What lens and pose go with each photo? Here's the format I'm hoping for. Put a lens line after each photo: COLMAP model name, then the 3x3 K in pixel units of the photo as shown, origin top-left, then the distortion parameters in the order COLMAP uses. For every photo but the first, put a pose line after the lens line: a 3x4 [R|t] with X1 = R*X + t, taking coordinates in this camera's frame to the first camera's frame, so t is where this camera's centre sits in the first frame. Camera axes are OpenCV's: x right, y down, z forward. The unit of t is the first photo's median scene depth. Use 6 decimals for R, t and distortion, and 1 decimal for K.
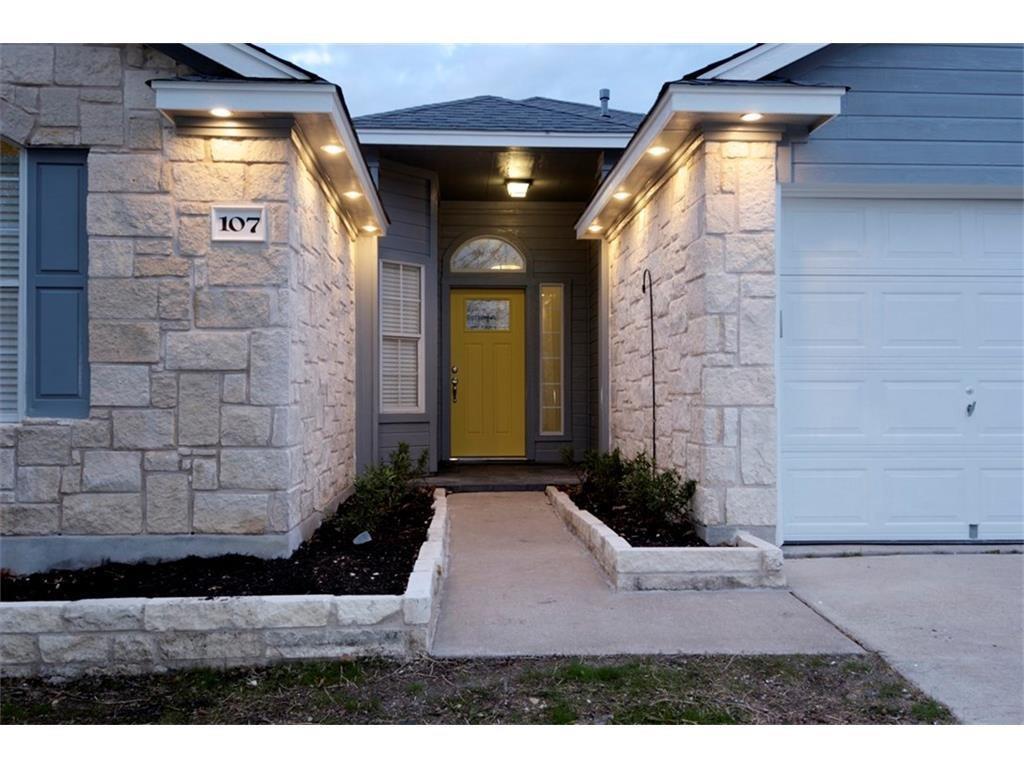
lens RADIAL K [[920.3, 0, 512.0], [0, 920.3, 384.0], [0, 0, 1]] dist [0.056060, -0.067994]
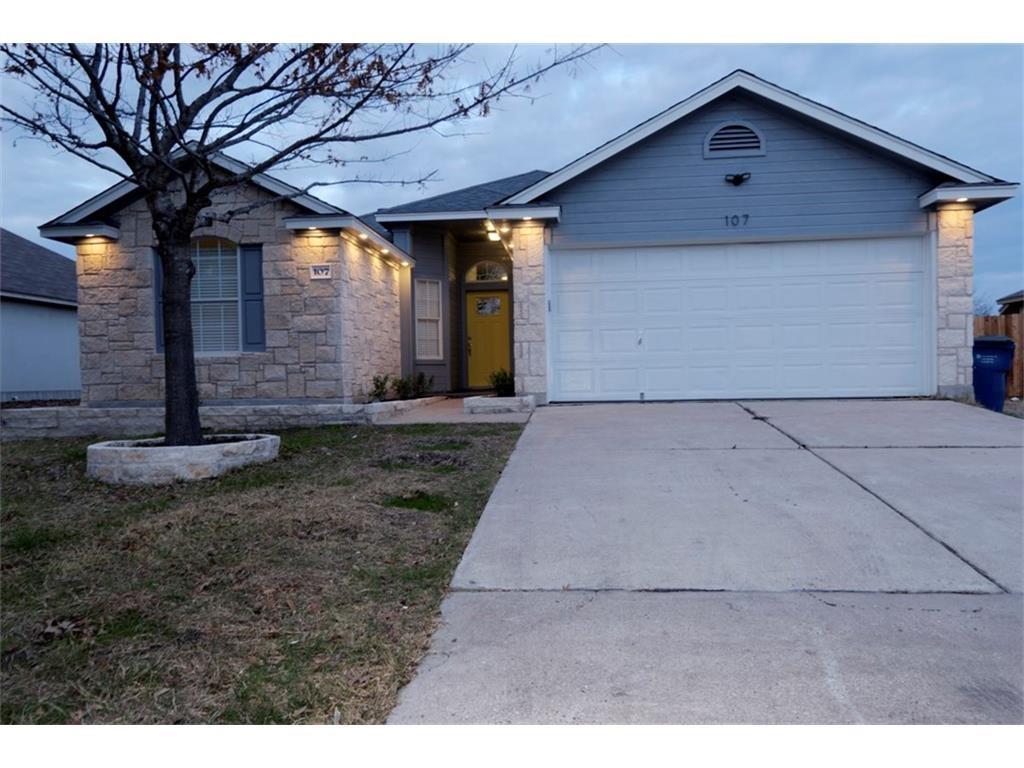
lens RADIAL K [[759.0, 0, 512.0], [0, 759.0, 384.0], [0, 0, 1]] dist [0.037155, 0.000332]
pose [[0.988123, -0.016015, -0.152831, 0.510981], [0.019725, 0.999546, 0.022785, 0.088867], [0.152396, -0.025529, 0.987990, -0.927186]]
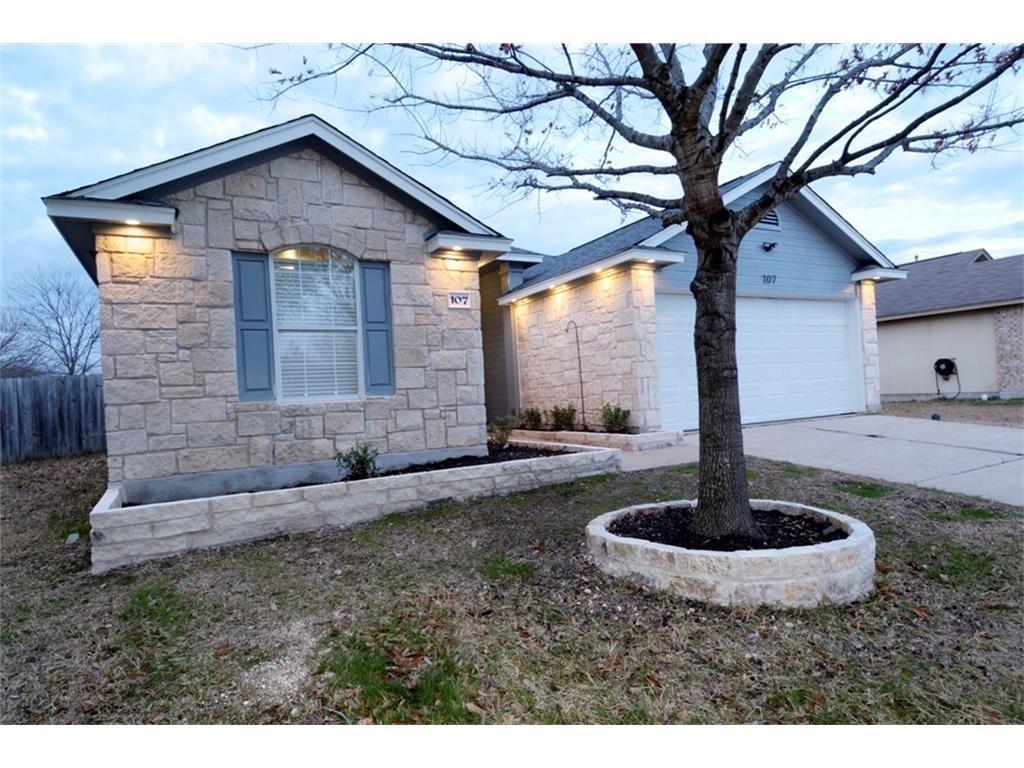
lens RADIAL K [[587.4, 0, 512.0], [0, 587.4, 384.0], [0, 0, 1]] dist [0.031350, -0.000664]
pose [[0.902071, -0.042050, 0.429533, -0.774844], [0.046972, 0.998896, -0.000859, 0.026009], [-0.429023, 0.020951, 0.903051, -0.263136]]
